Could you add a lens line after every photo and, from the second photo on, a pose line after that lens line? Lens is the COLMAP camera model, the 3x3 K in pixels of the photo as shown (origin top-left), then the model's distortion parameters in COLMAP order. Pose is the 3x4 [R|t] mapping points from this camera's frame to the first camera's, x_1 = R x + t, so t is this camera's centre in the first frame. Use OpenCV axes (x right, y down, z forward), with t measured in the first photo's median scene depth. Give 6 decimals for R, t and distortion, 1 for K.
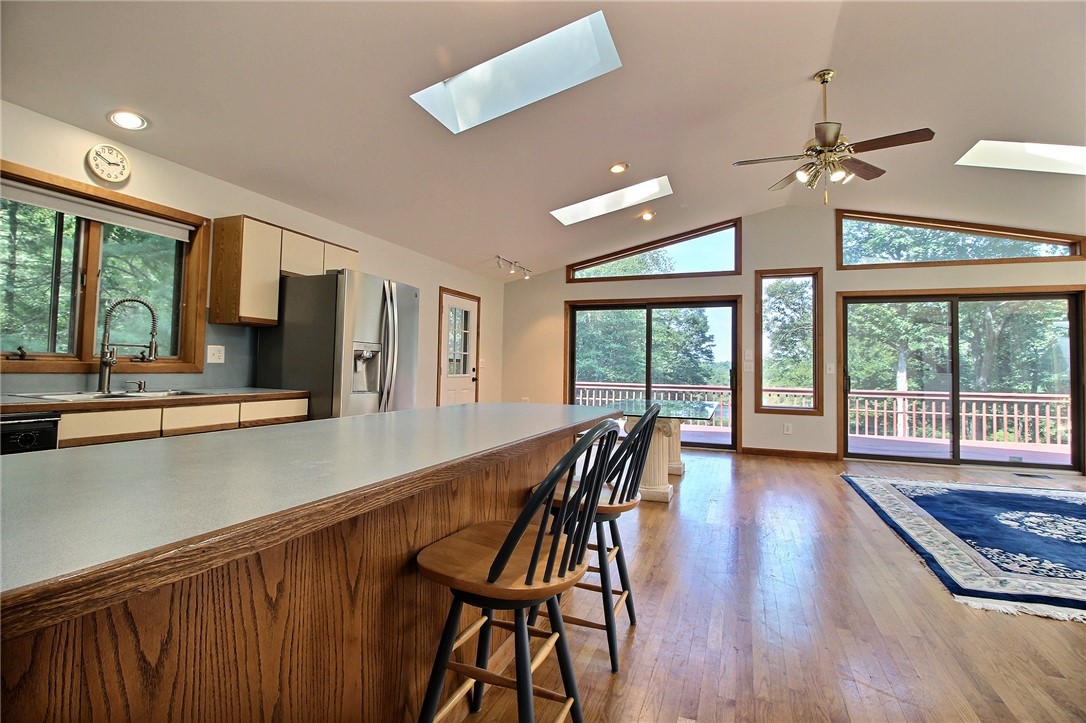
lens RADIAL K [[504.5, 0, 545.9], [0, 504.5, 344.7], [0, 0, 1]] dist [-0.002954, -0.012054]
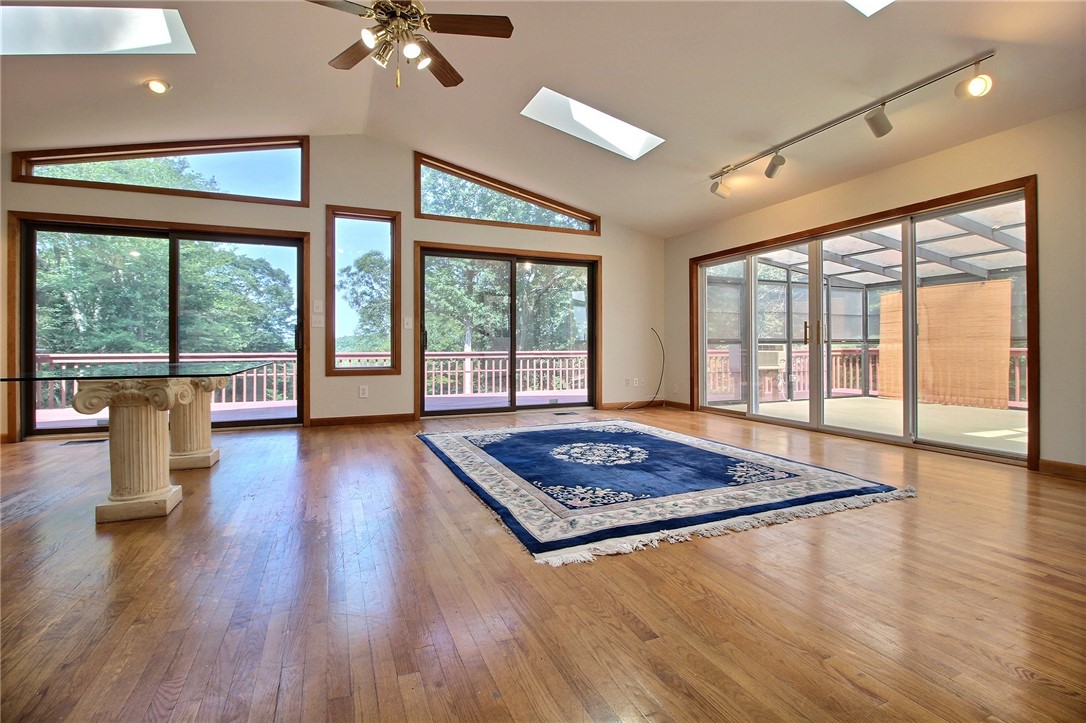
lens RADIAL K [[504.5, 0, 545.9], [0, 504.5, 344.7], [0, 0, 1]] dist [-0.002954, -0.012054]
pose [[0.717480, -0.017143, 0.696368, 0.129208], [-0.014554, 0.999110, 0.039591, 0.060391], [-0.696427, -0.038541, 0.716592, 0.201696]]
